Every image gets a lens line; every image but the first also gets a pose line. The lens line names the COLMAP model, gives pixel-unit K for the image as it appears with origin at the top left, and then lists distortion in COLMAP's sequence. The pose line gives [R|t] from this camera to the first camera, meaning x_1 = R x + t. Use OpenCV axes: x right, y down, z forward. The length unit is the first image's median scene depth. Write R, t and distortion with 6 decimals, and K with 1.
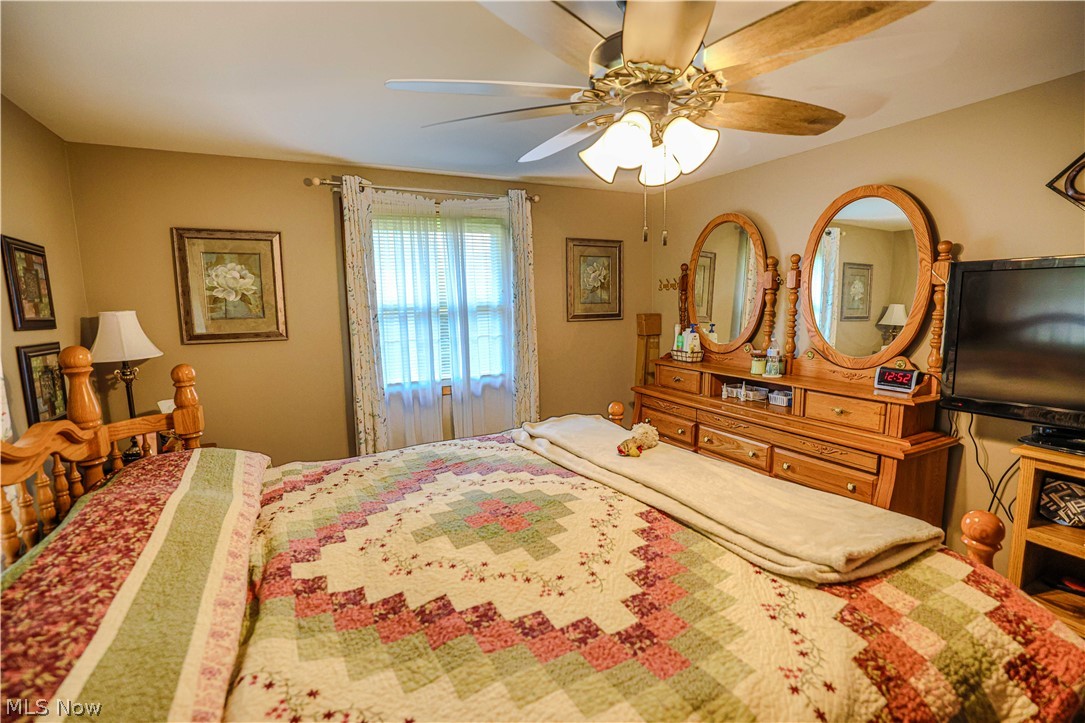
lens RADIAL K [[492.4, 0, 539.3], [0, 492.4, 363.1], [0, 0, 1]] dist [-0.044865, 0.015668]
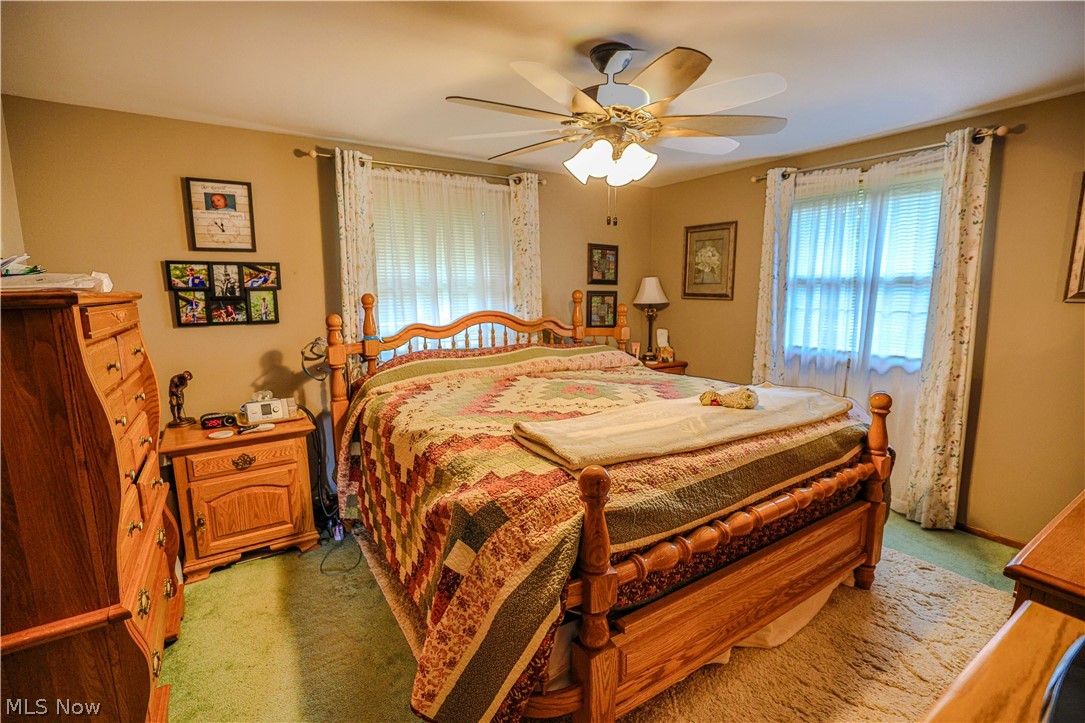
lens RADIAL K [[492.4, 0, 544.1], [0, 492.4, 366.3], [0, 0, 1]] dist [-0.044865, 0.015668]
pose [[0.109488, 0.176456, -0.978200, 0.838601], [-0.127507, 0.978479, 0.162234, -0.022311], [0.985776, 0.106964, 0.129631, 0.325556]]
